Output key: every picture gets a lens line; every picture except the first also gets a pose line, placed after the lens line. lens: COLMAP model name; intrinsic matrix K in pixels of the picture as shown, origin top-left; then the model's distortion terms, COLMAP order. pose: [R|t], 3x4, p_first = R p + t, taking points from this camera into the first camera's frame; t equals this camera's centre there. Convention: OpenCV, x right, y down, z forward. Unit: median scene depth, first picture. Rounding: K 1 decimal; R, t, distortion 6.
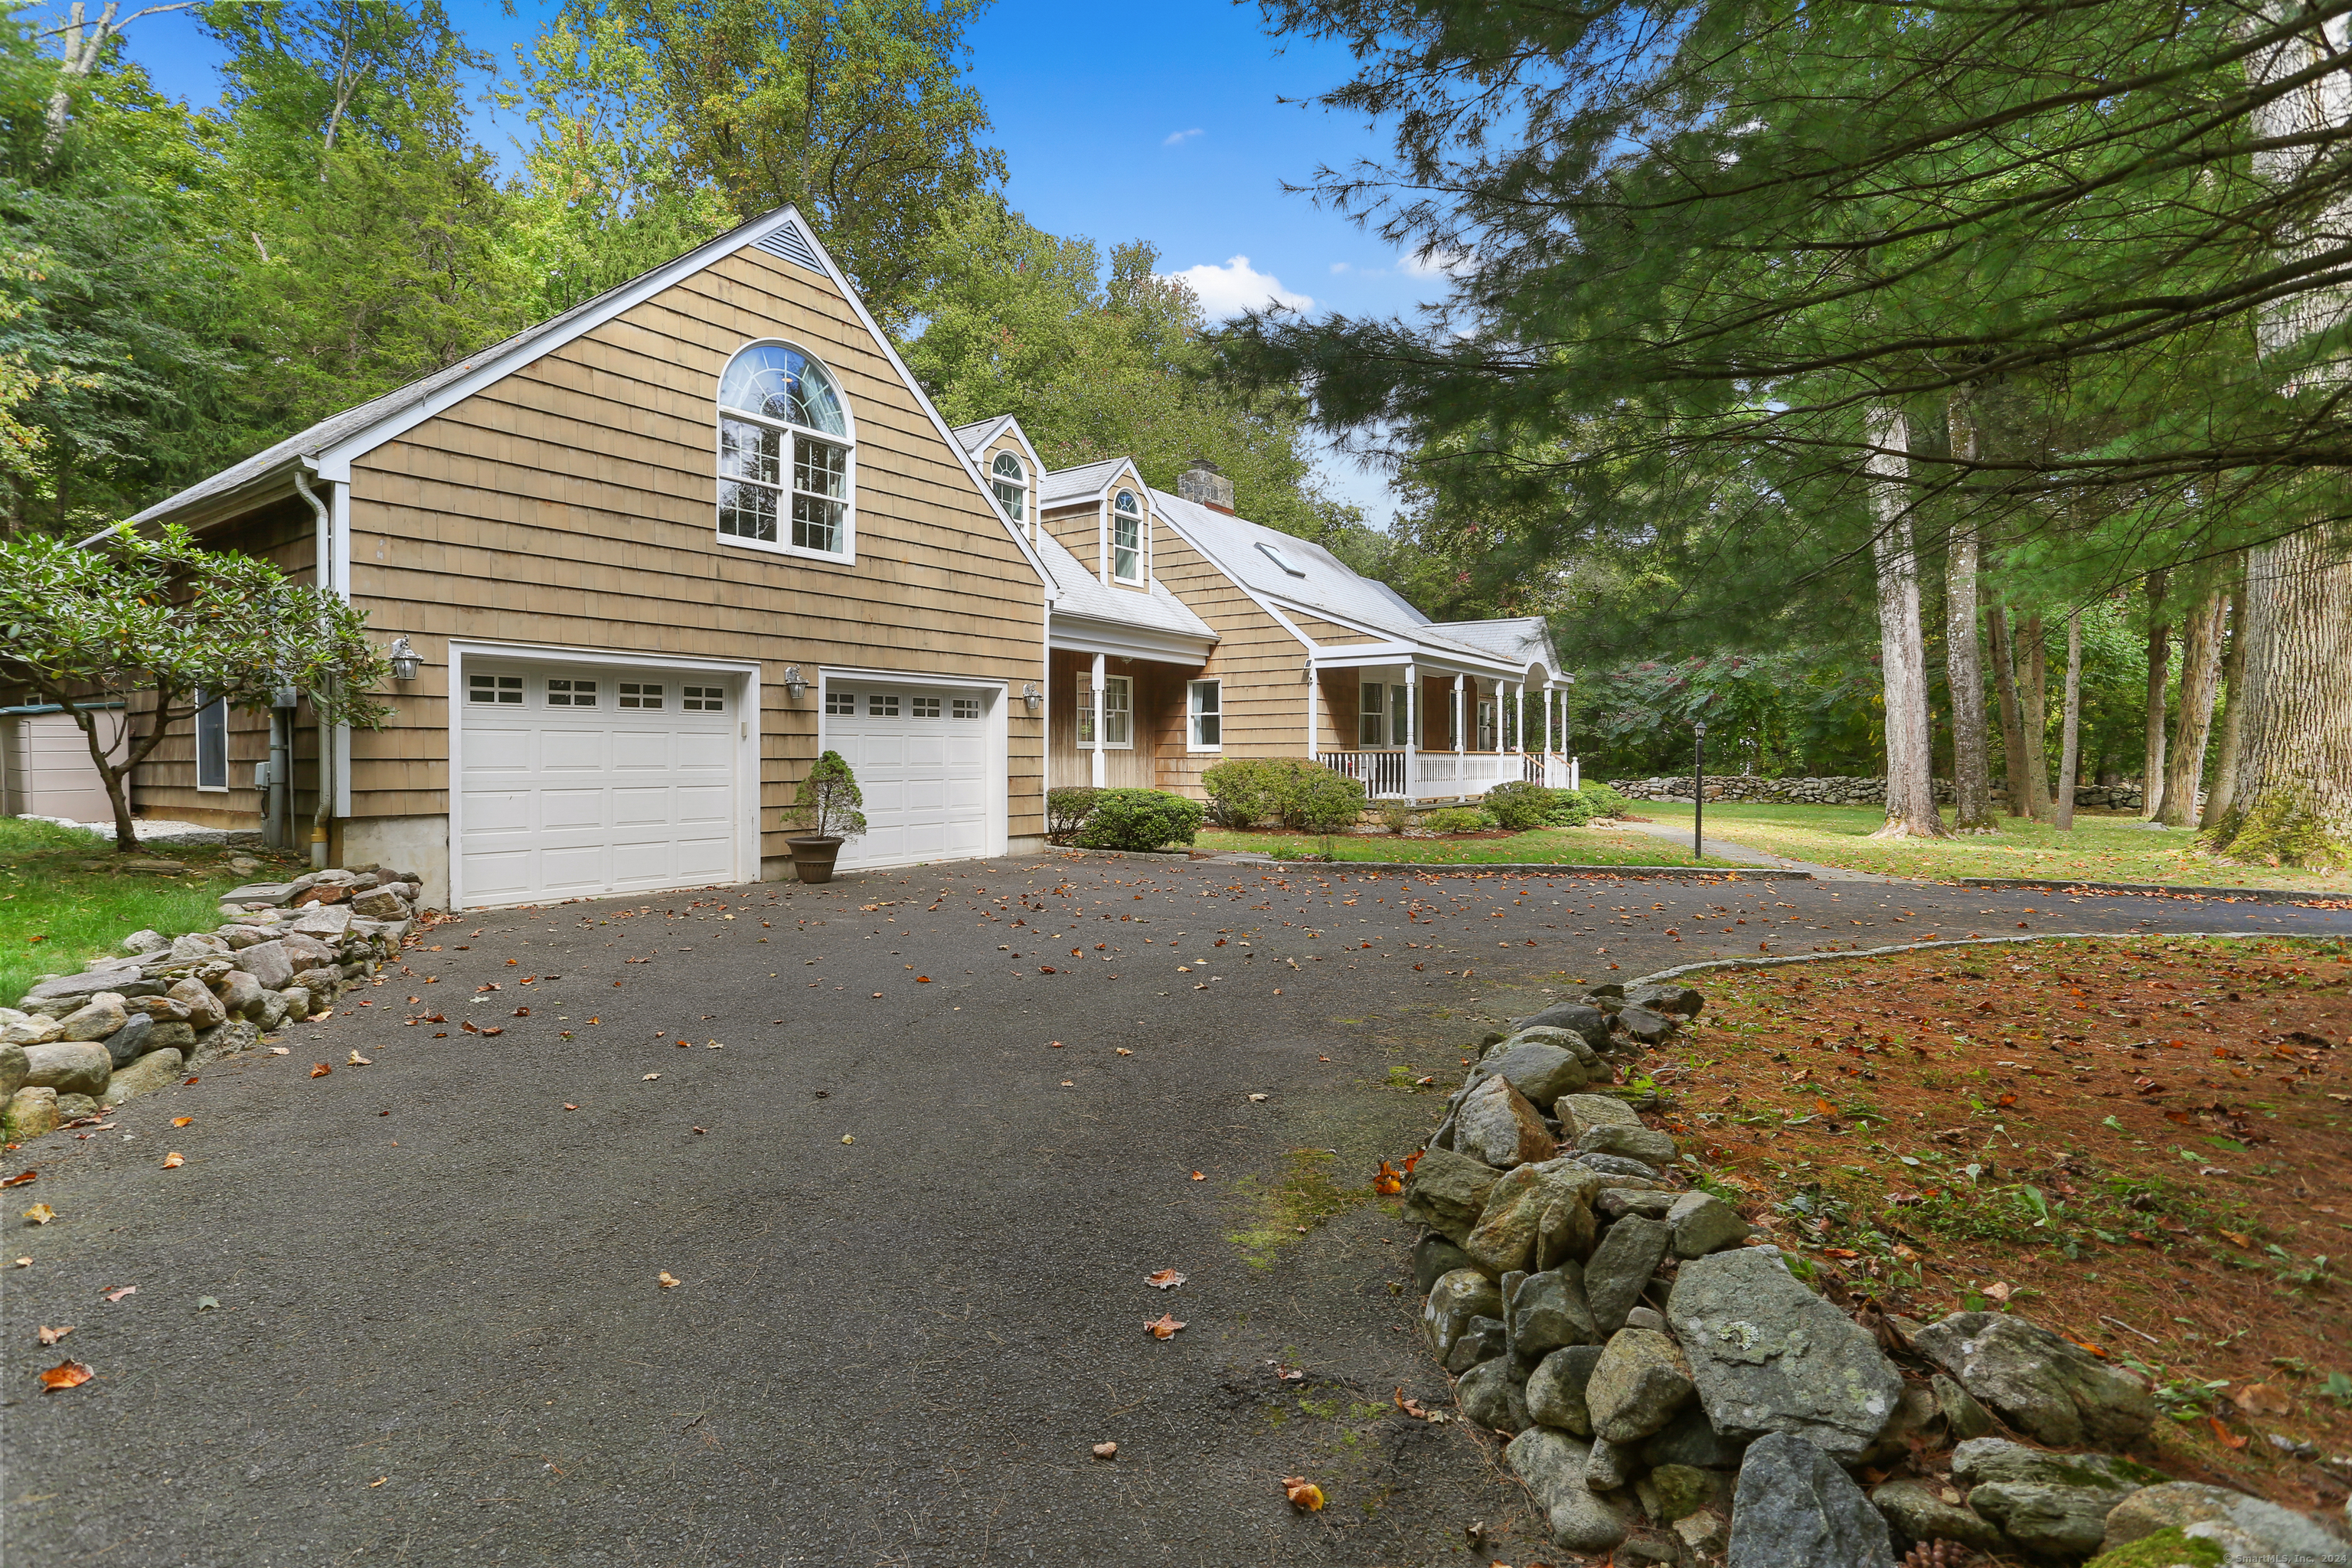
lens RADIAL K [[1150.0, 0, 1192.3], [0, 1150.0, 749.3], [0, 0, 1]] dist [-0.002936, -0.000204]
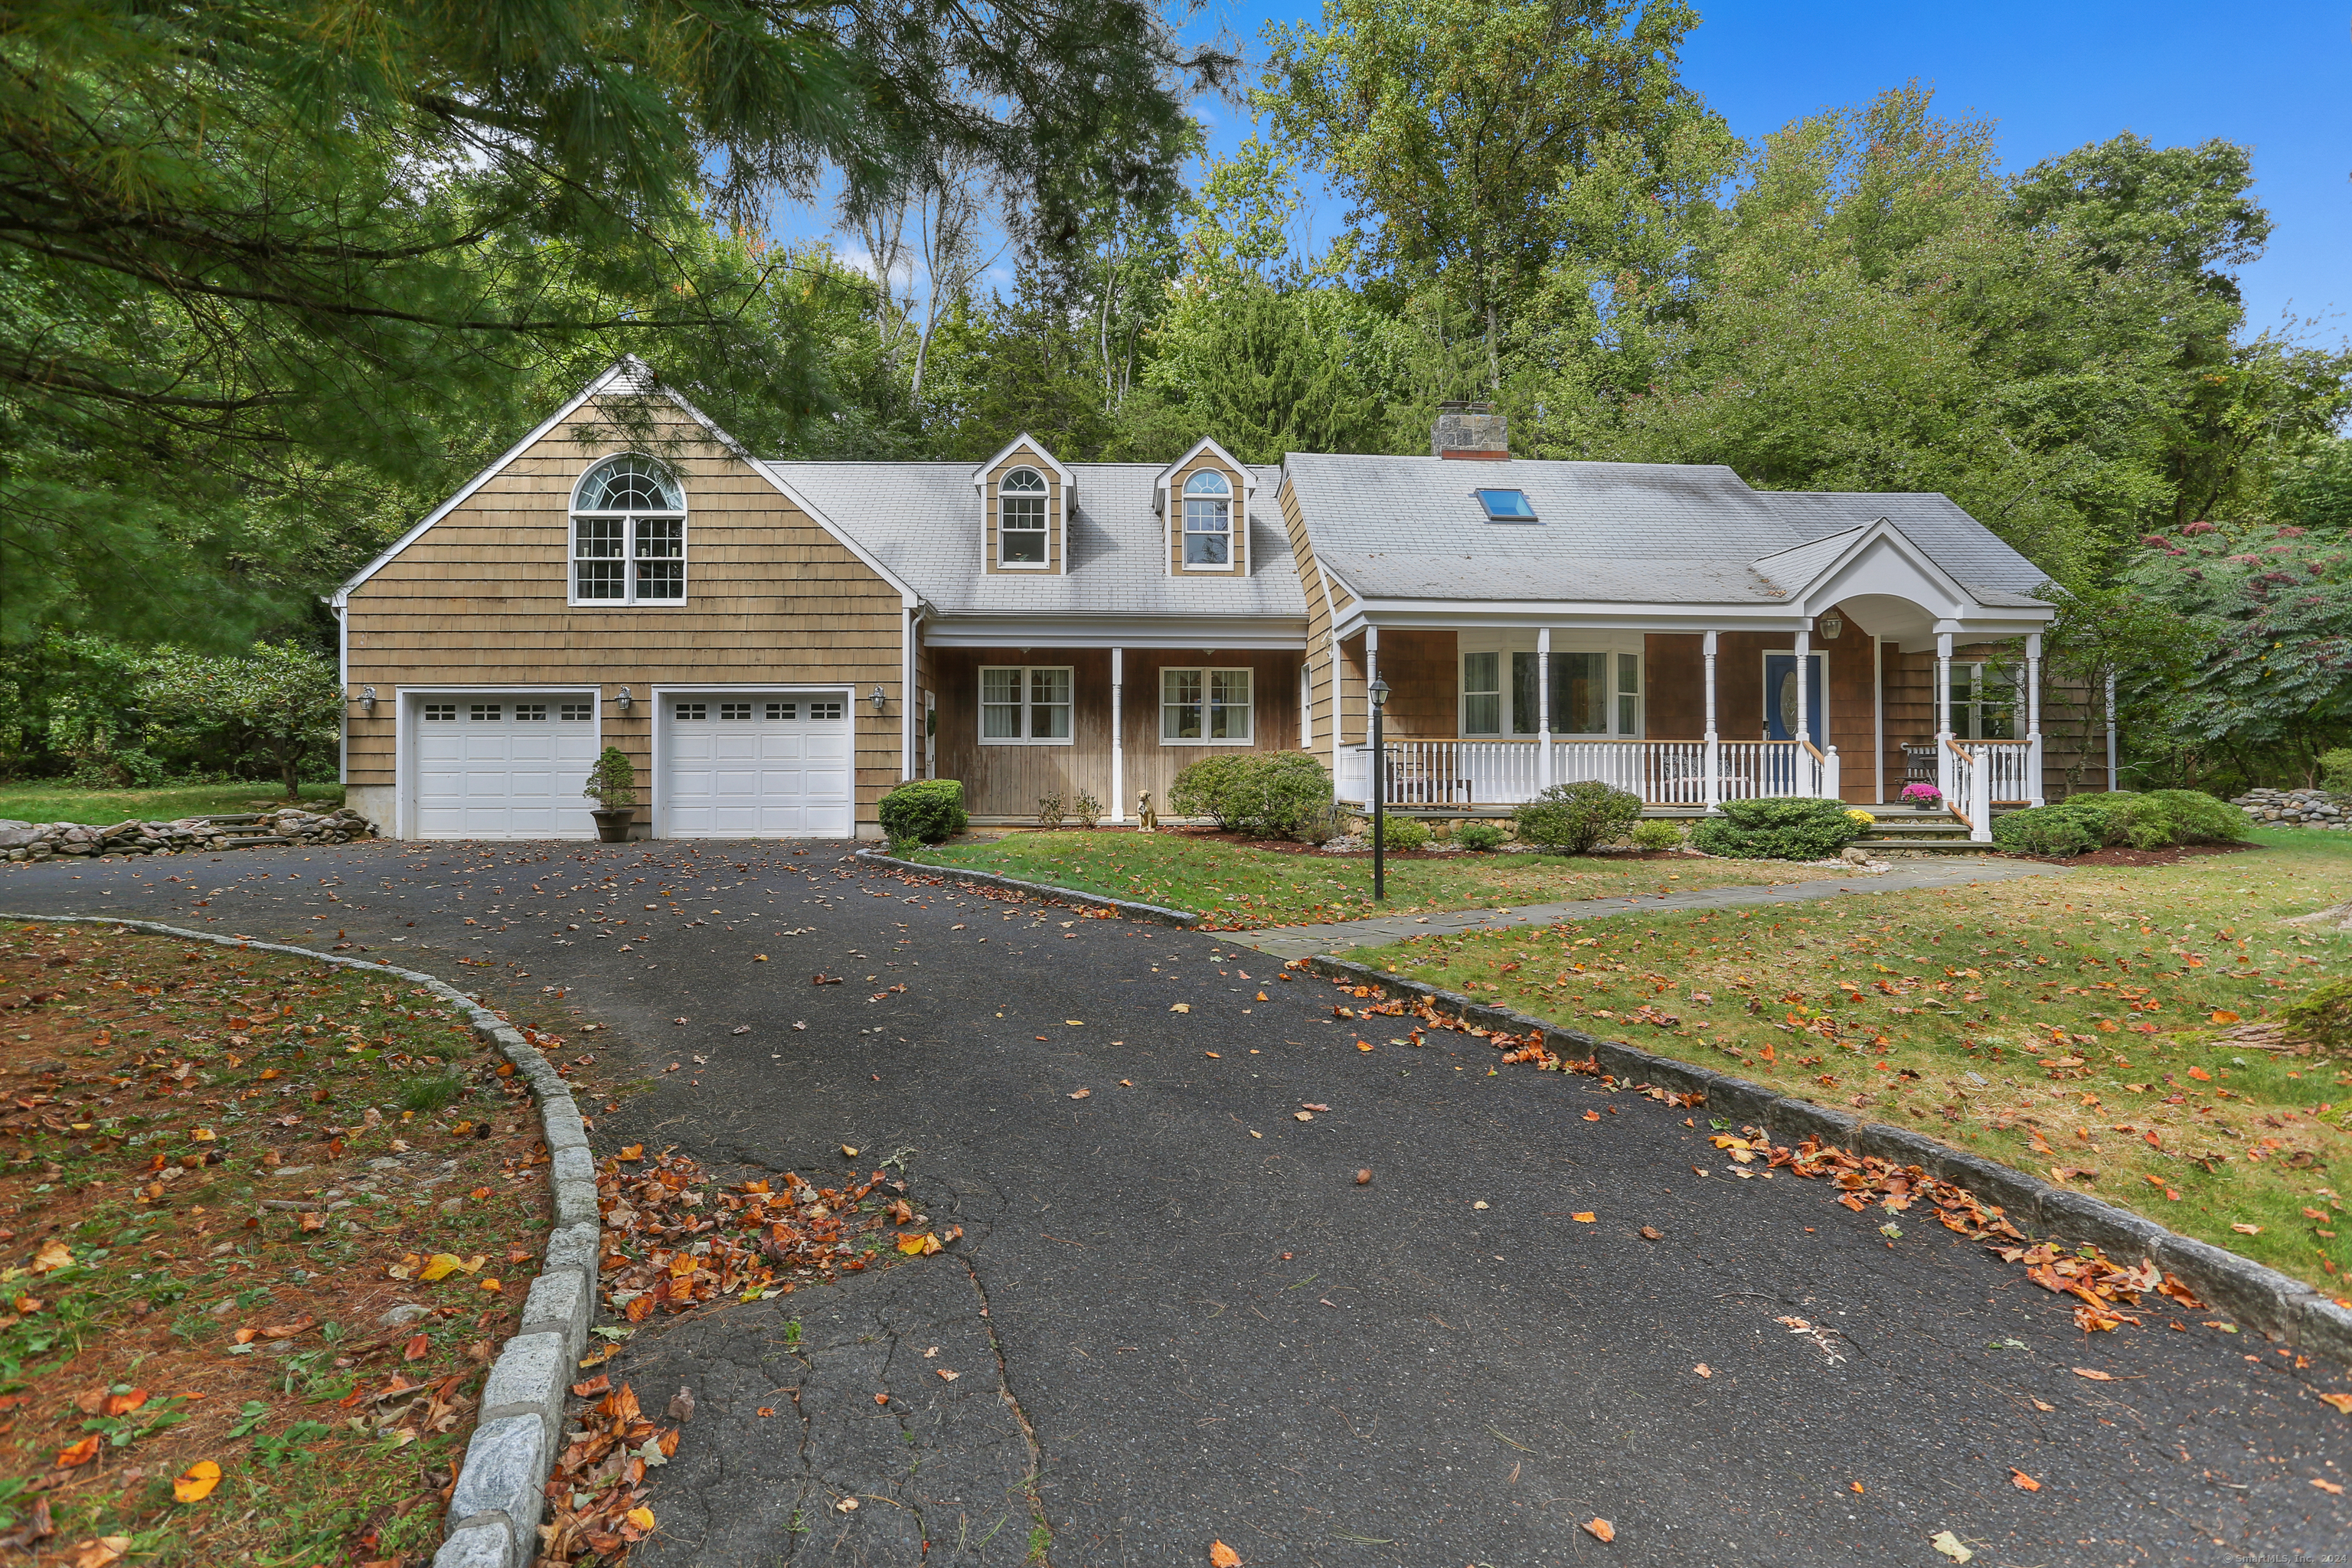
lens RADIAL K [[1146.4, 0, 1170.2], [0, 1146.4, 770.3], [0, 0, 1]] dist [-0.054974, 0.058798]
pose [[0.604226, -0.004155, -0.796802, 1.112193], [0.006701, 0.999978, -0.000132, 0.033114], [0.796784, -0.005260, 0.604241, 0.676421]]
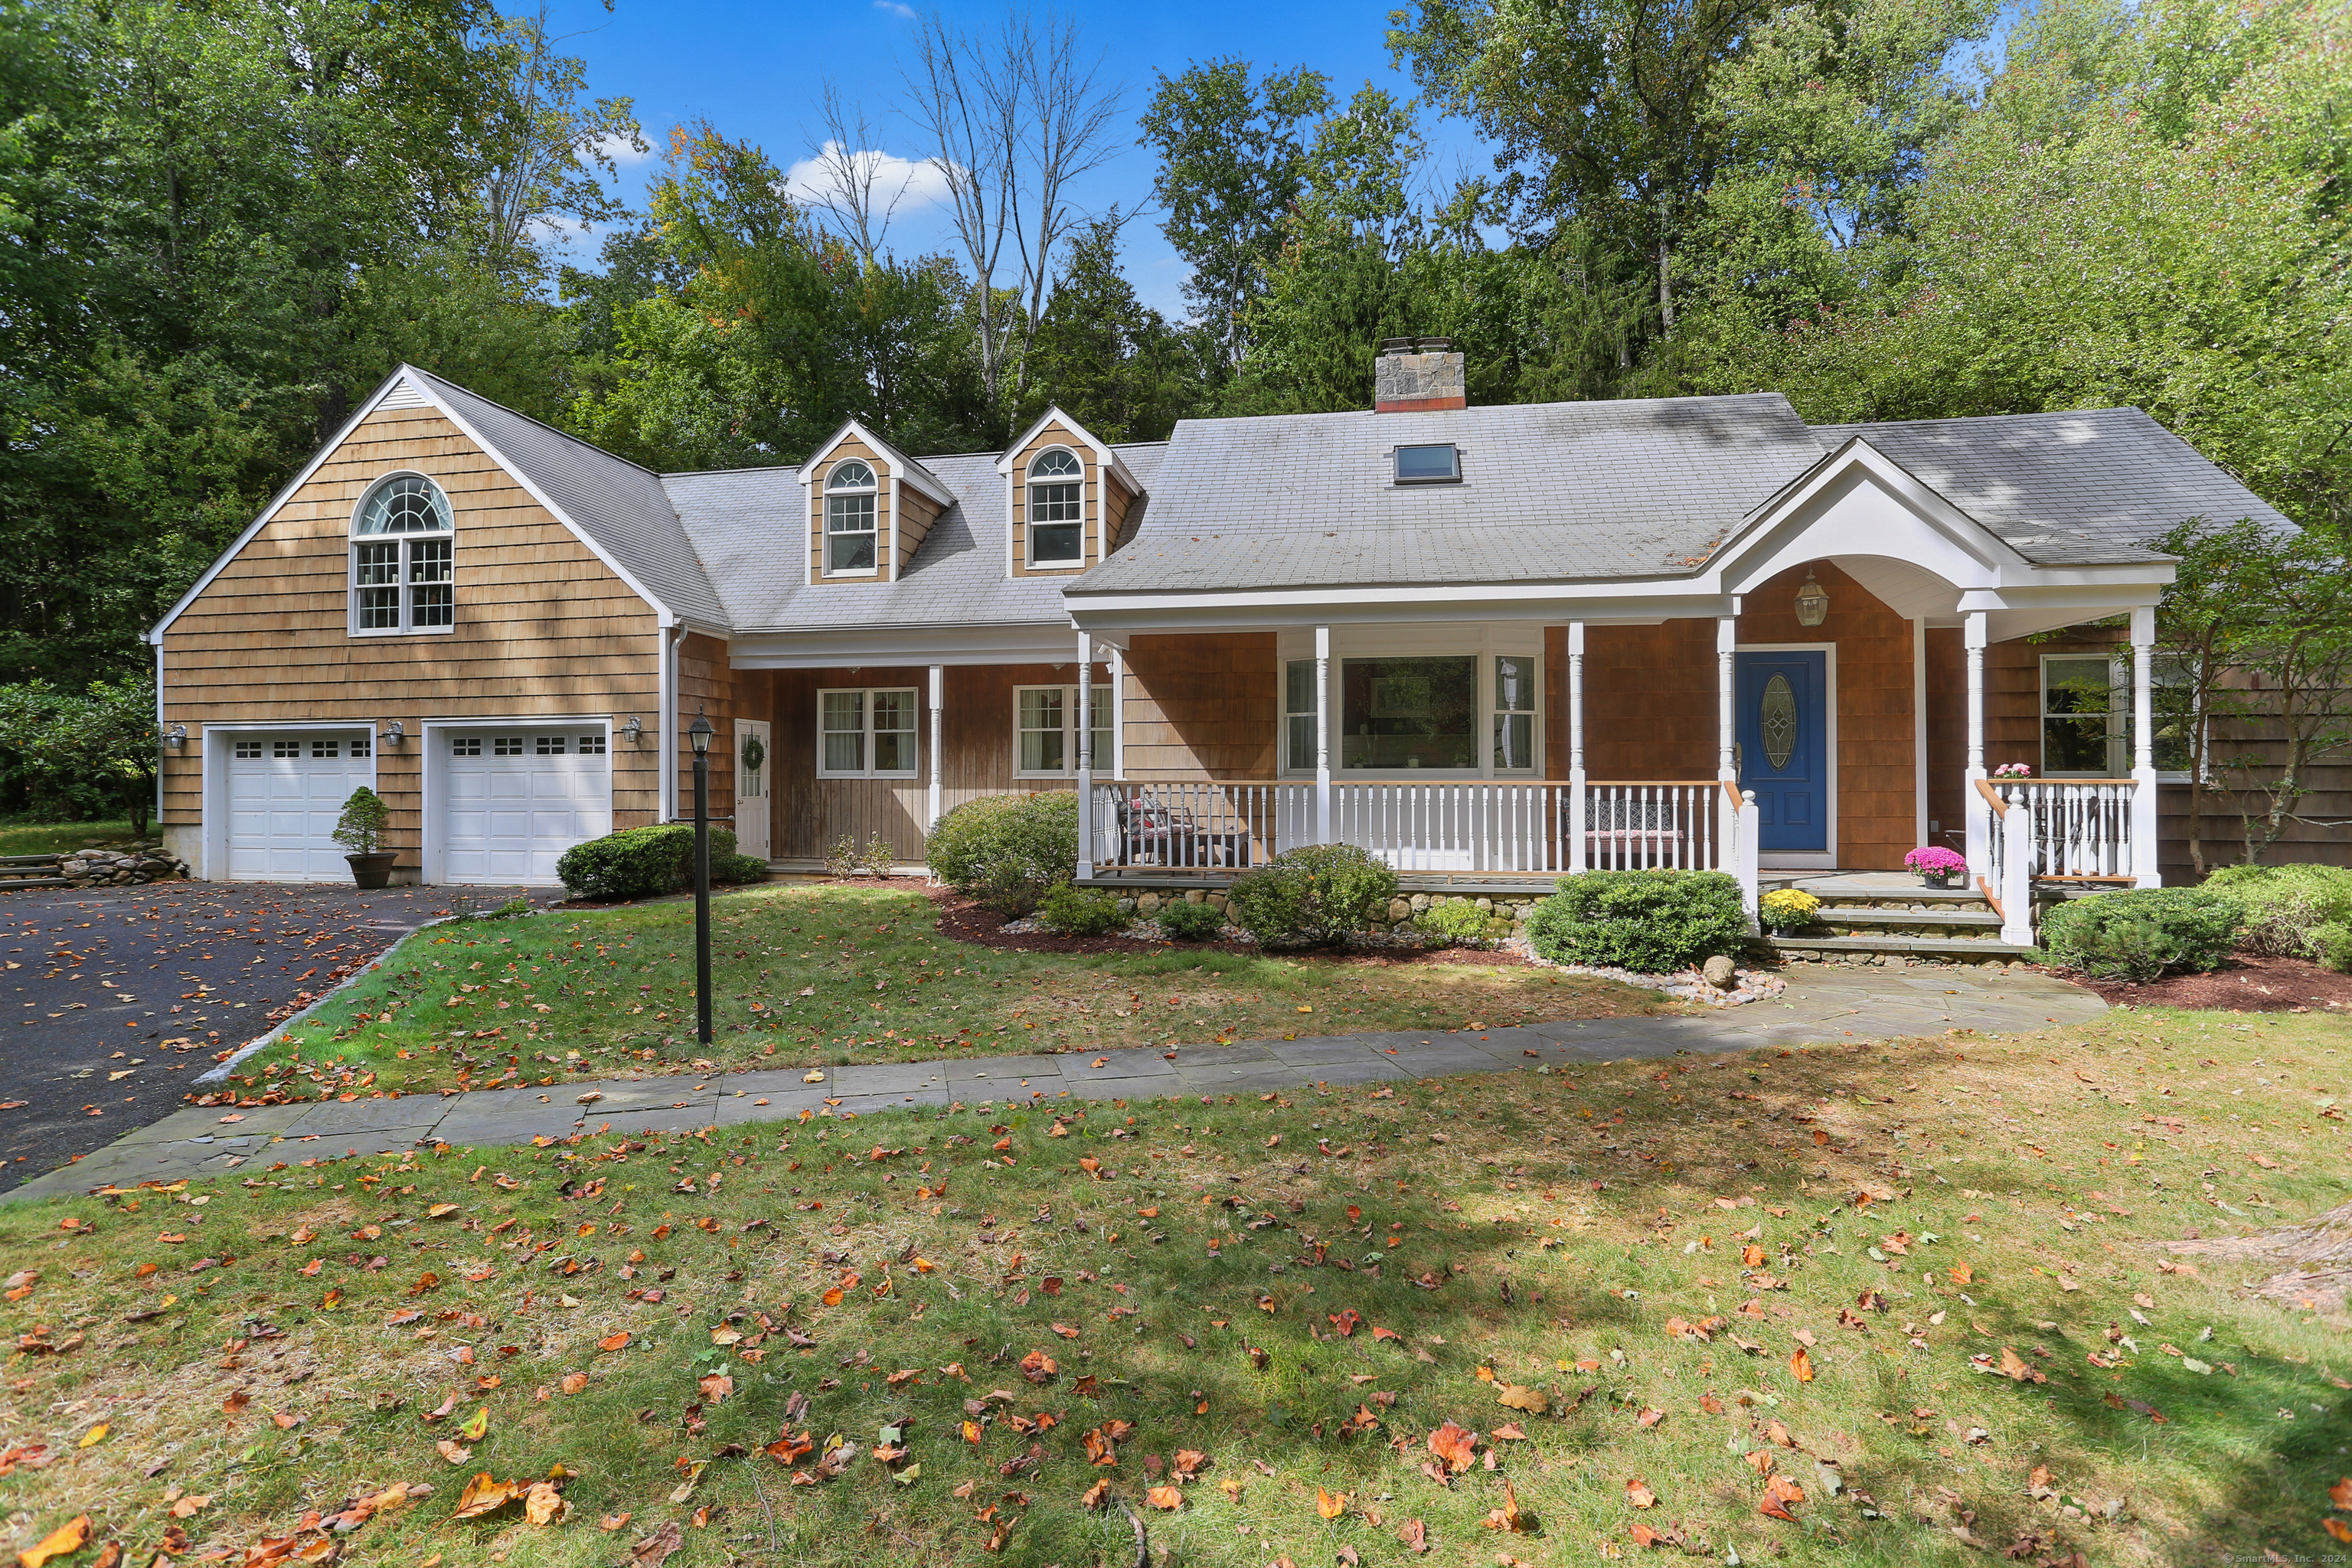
lens RADIAL K [[1155.9, 0, 1171.9], [0, 1155.9, 776.1], [0, 0, 1]] dist [-0.050927, 0.041990]
pose [[0.392479, -0.007539, -0.919730, 1.148613], [0.007466, 0.999960, -0.005011, 0.003212], [0.919731, -0.004901, 0.392520, 1.265495]]
